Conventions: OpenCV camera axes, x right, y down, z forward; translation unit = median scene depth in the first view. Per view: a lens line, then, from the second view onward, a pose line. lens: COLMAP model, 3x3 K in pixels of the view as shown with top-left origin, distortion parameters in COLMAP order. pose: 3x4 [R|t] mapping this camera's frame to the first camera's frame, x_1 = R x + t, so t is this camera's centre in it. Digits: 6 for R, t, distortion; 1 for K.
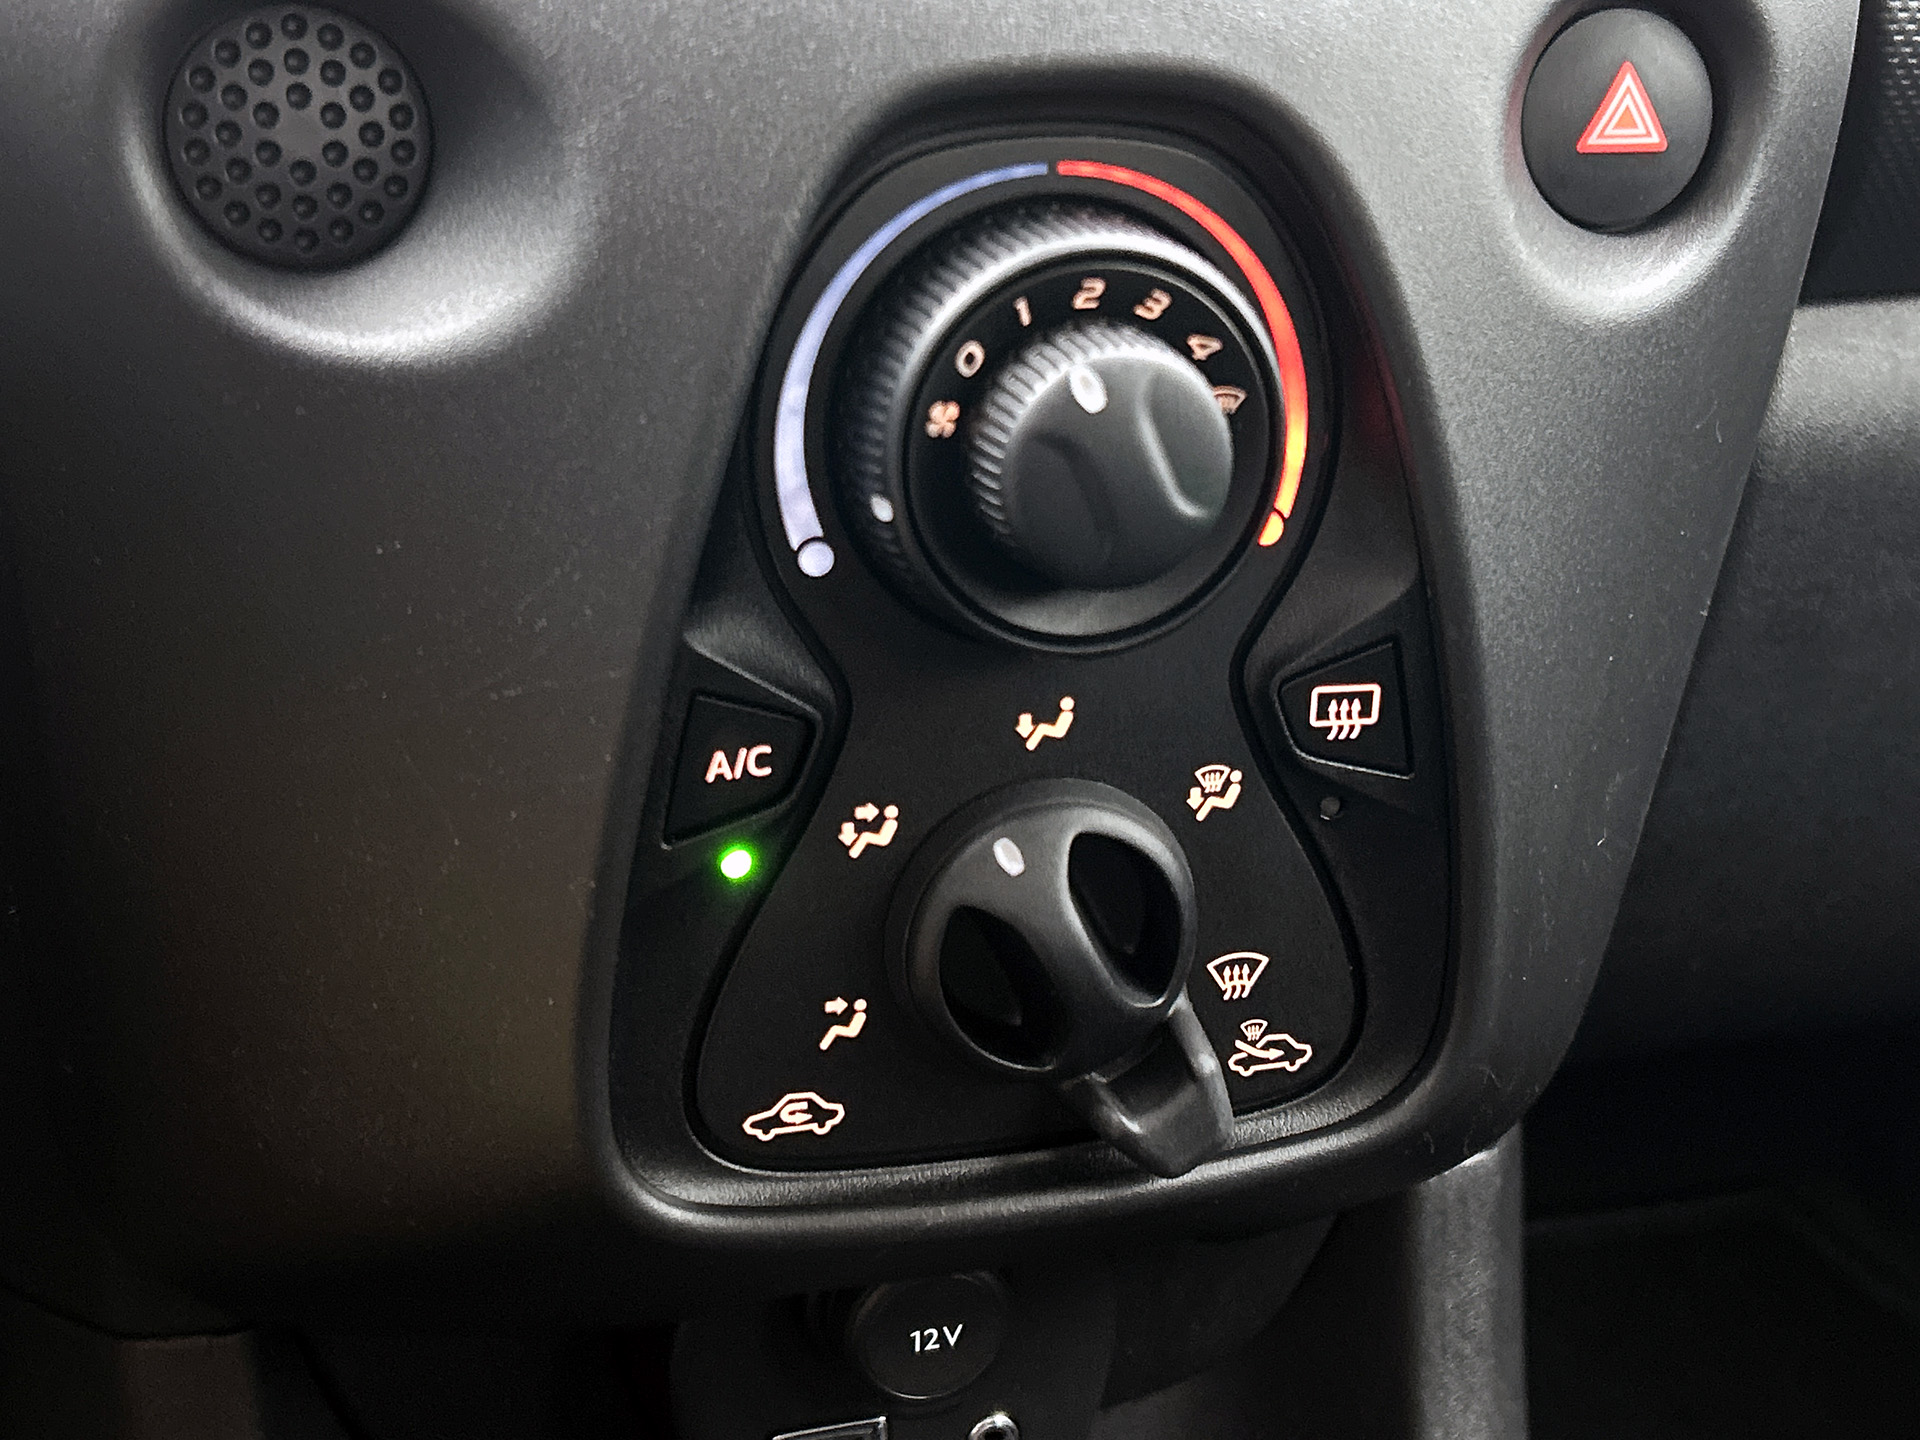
lens RADIAL K [[2420.7, 0, 964.6], [0, 2420.7, 709.0], [0, 0, 1]] dist [0.124215, 0.000000]
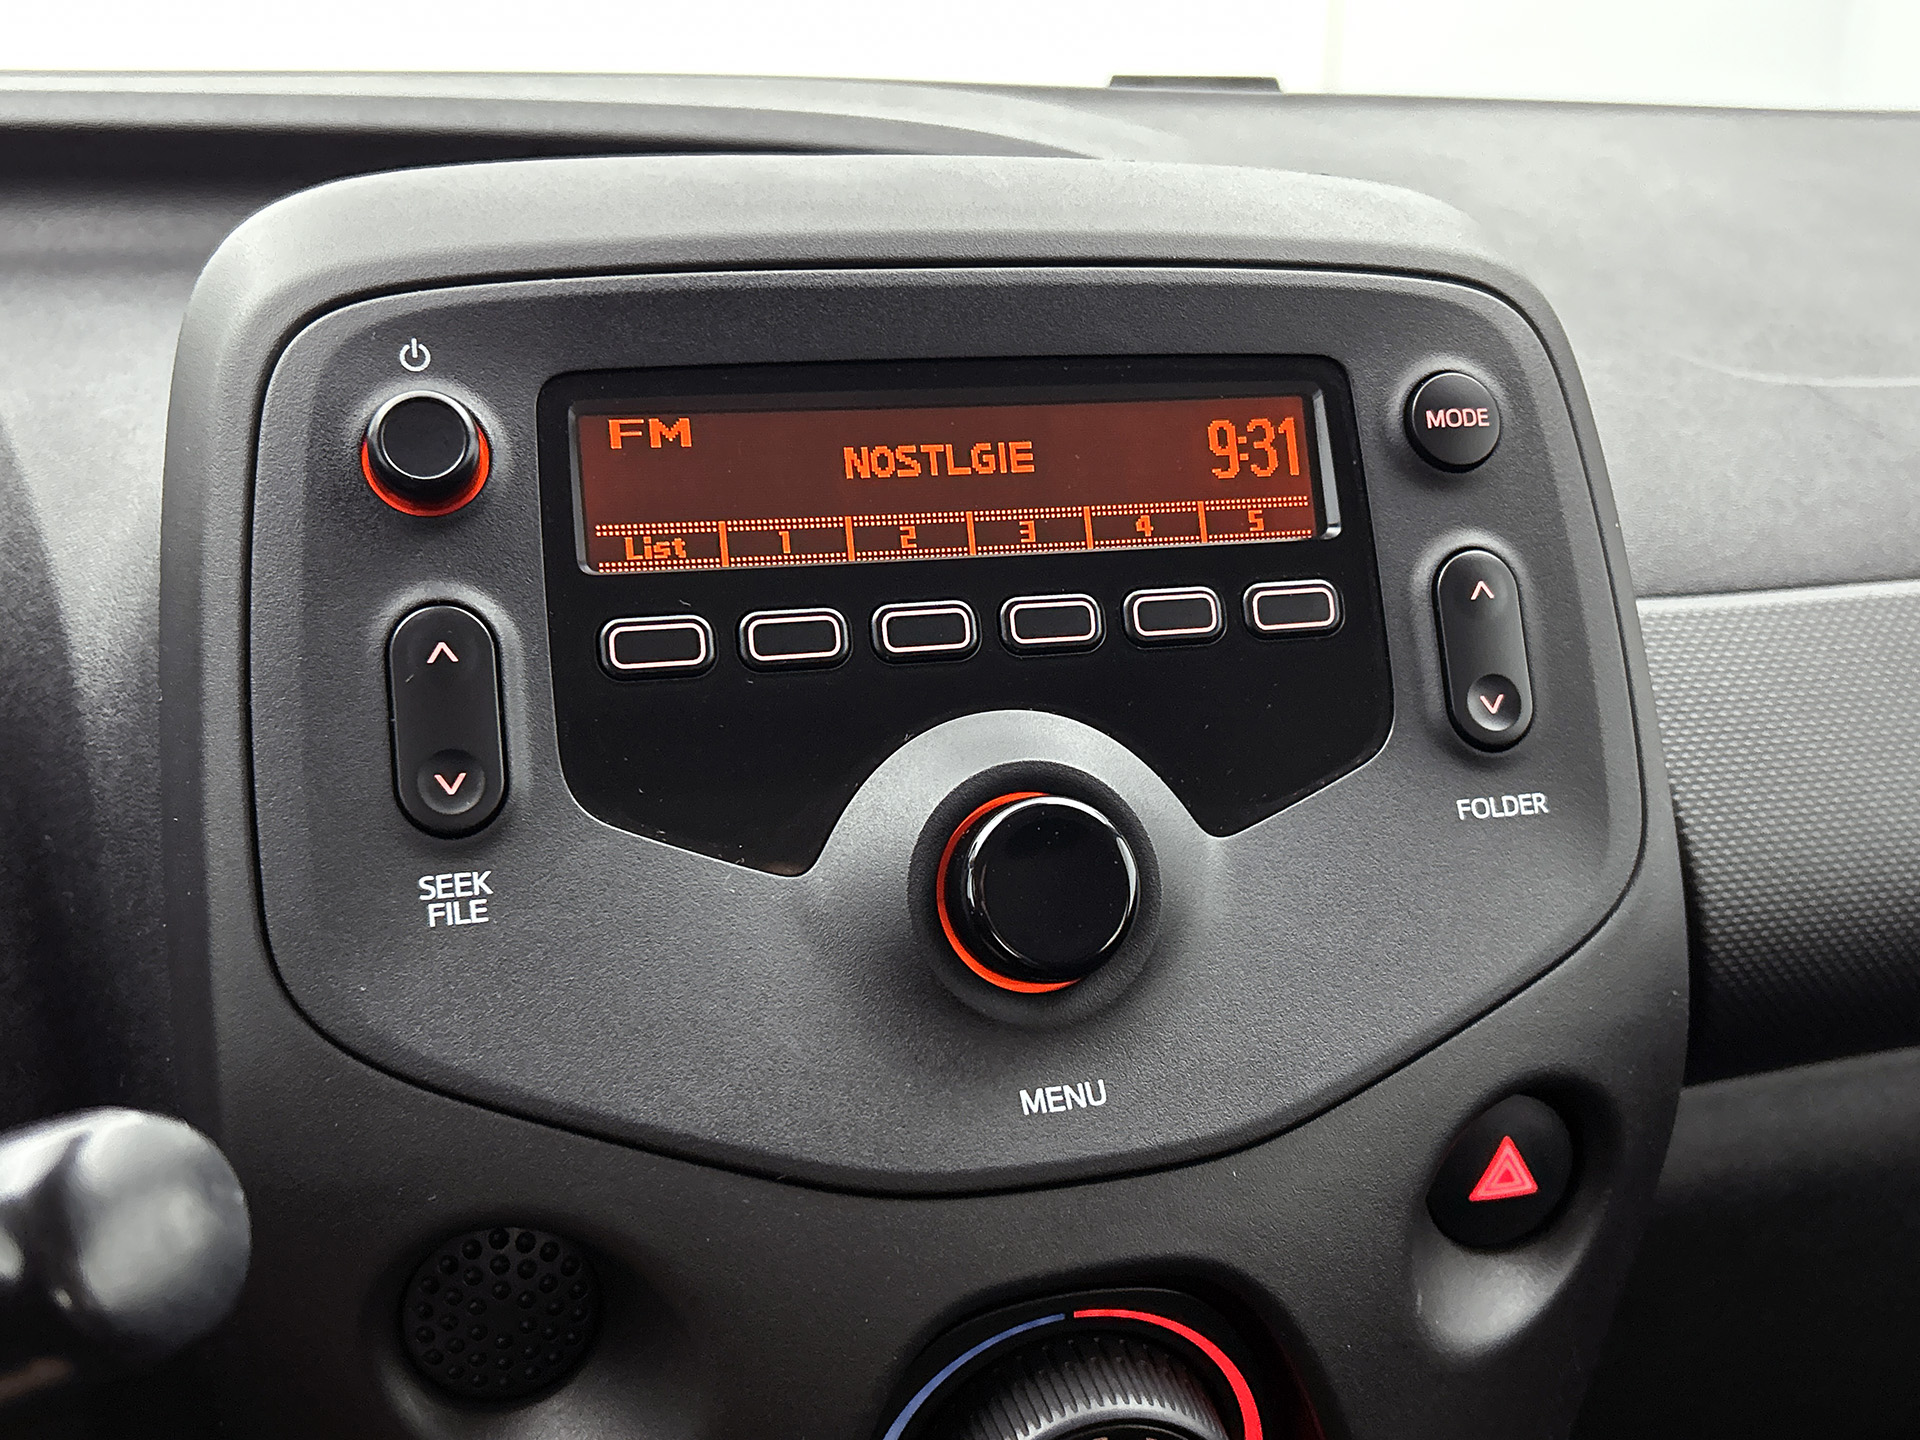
lens RADIAL K [[1906.2, 0, 965.7], [0, 1906.2, 719.6], [0, 0, 1]] dist [0.075037, 0.000000]
pose [[0.999861, 0.007215, -0.015009, -0.005812], [-0.007477, 0.999819, -0.017485, -0.486952], [0.014880, 0.017595, 0.999734, -0.037360]]
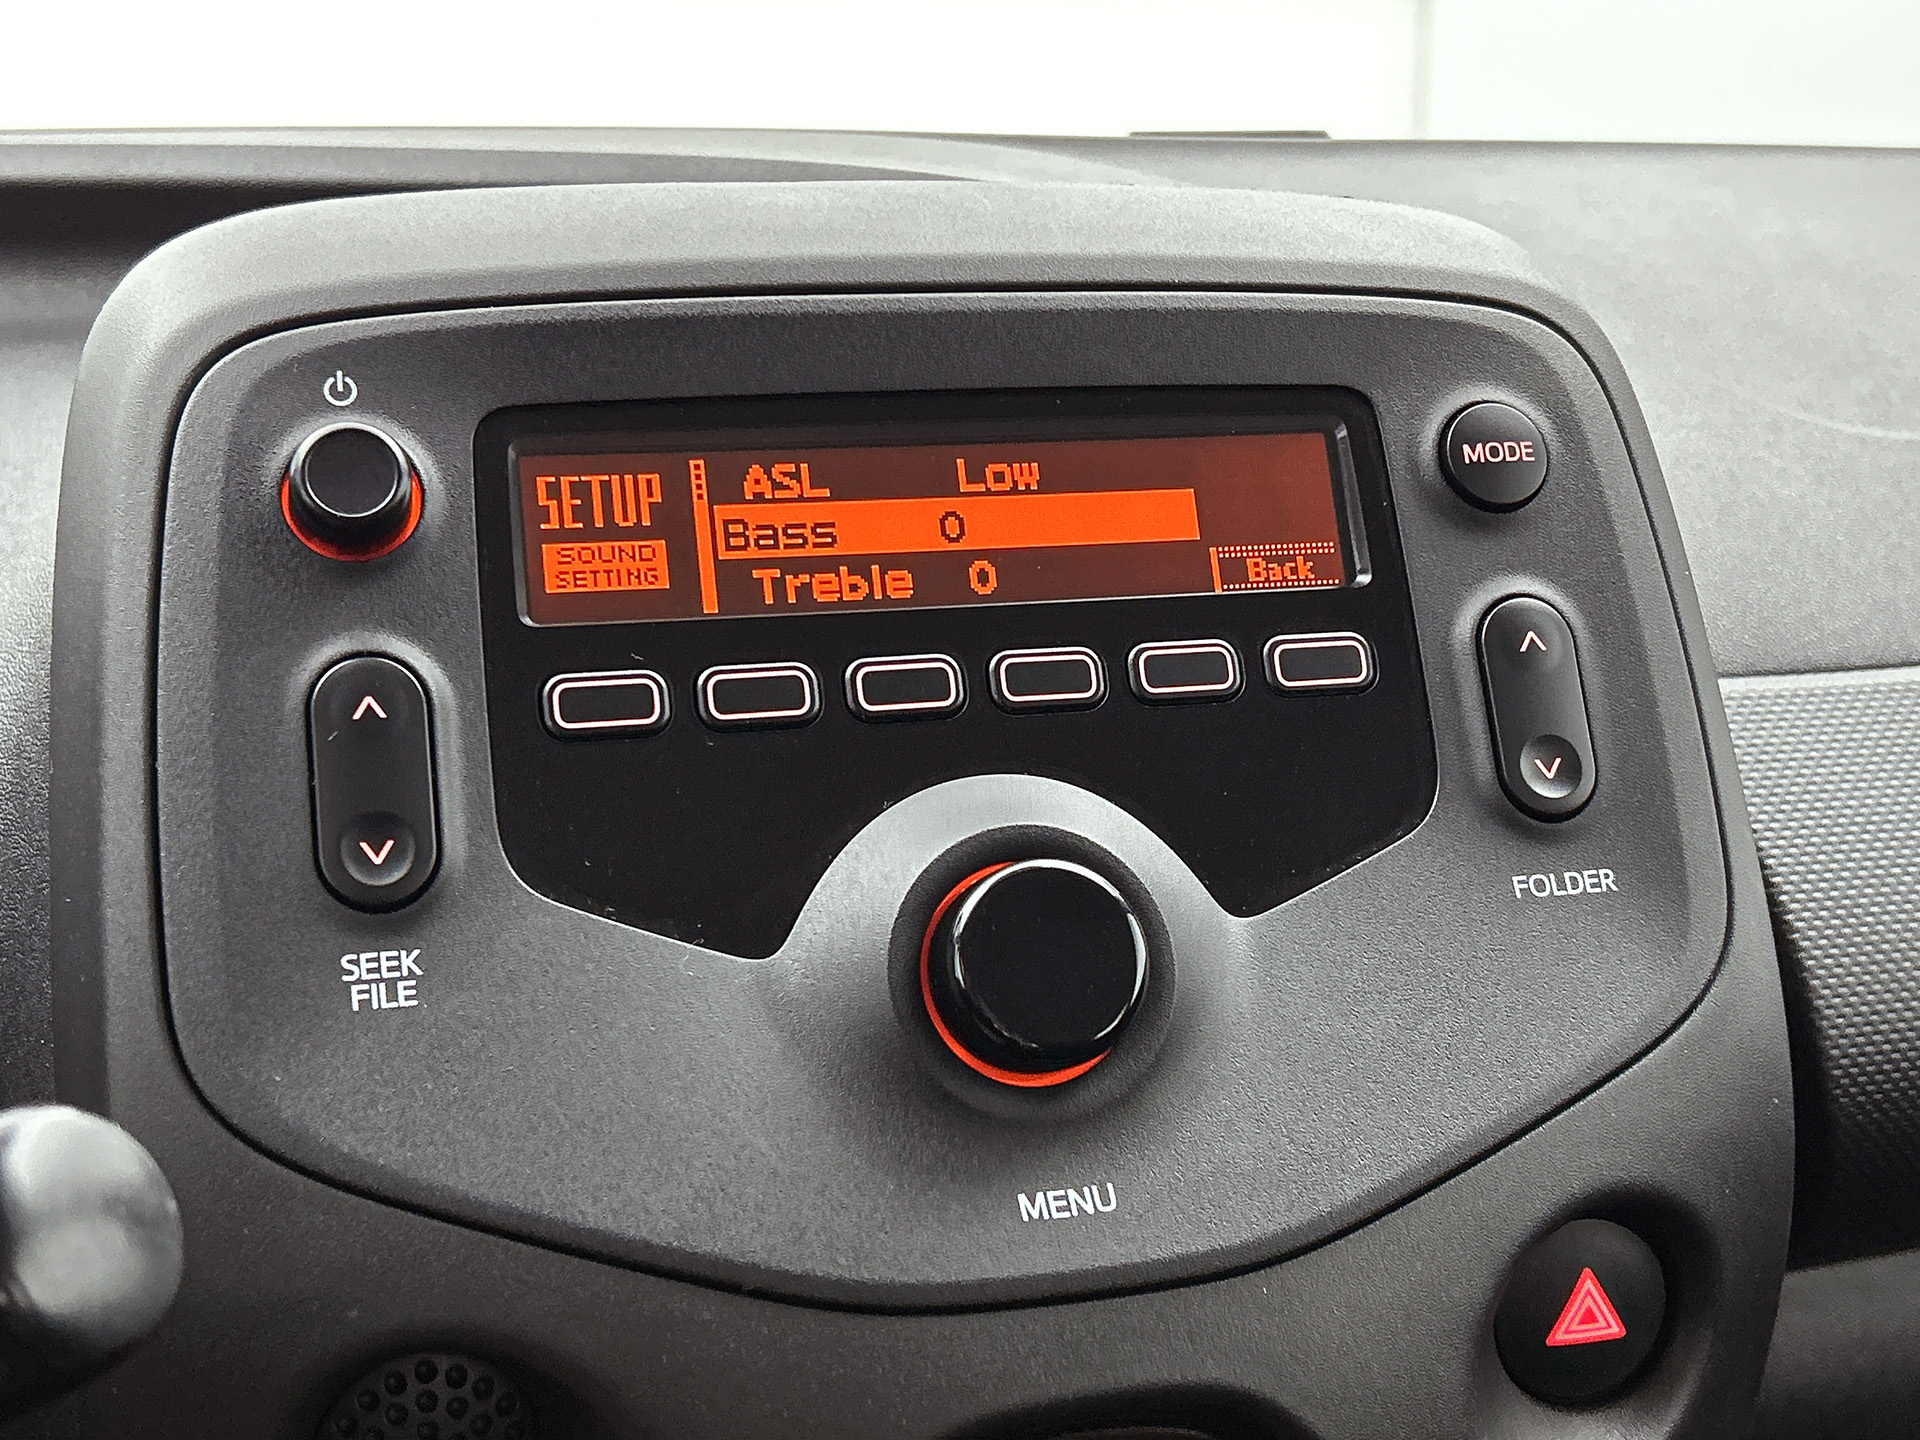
lens RADIAL K [[2420.7, 0, 966.0], [0, 2420.7, 721.8], [0, 0, 1]] dist [0.124215, 0.000000]
pose [[0.999758, -0.009821, -0.019661, 0.008526], [0.007507, 0.993395, -0.114497, -0.403614], [0.020656, 0.114322, 0.993229, -0.166809]]
